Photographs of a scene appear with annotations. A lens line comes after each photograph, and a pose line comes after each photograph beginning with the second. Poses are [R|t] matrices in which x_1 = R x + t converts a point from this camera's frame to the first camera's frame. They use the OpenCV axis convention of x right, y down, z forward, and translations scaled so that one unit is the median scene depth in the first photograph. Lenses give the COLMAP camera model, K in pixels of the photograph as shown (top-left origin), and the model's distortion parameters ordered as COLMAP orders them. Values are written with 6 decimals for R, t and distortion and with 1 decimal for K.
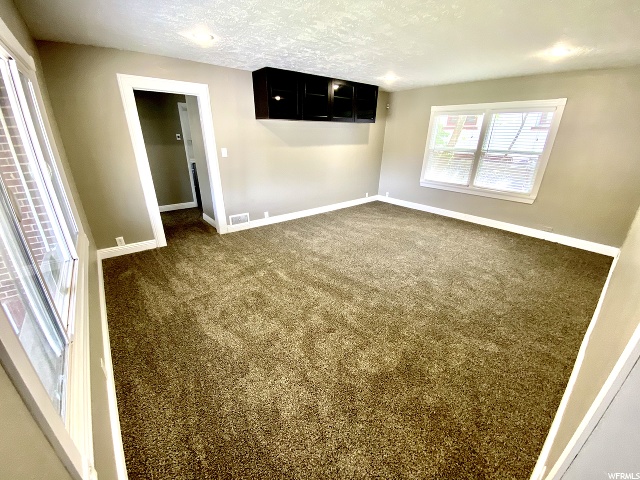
lens RADIAL K [[268.3, 0, 316.6], [0, 268.3, 239.8], [0, 0, 1]] dist [-0.000313, -0.000423]
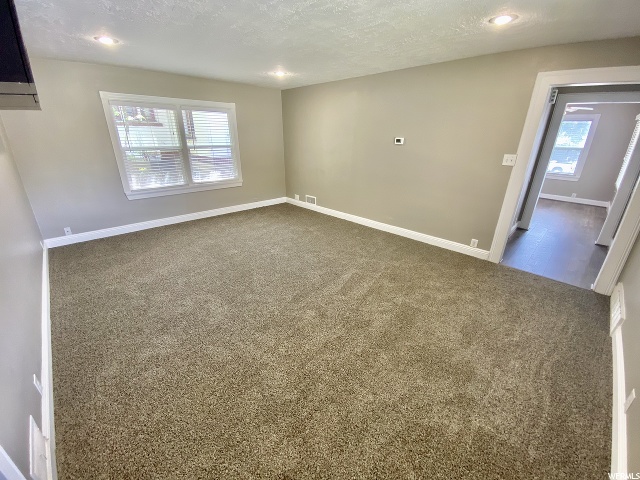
lens RADIAL K [[268.3, 0, 316.6], [0, 268.3, 239.8], [0, 0, 1]] dist [-0.000313, -0.000423]
pose [[-0.081684, -0.377778, 0.922286, -0.478057], [0.361209, 0.851245, 0.380670, -0.255103], [-0.928900, 0.364233, 0.066923, 0.629351]]
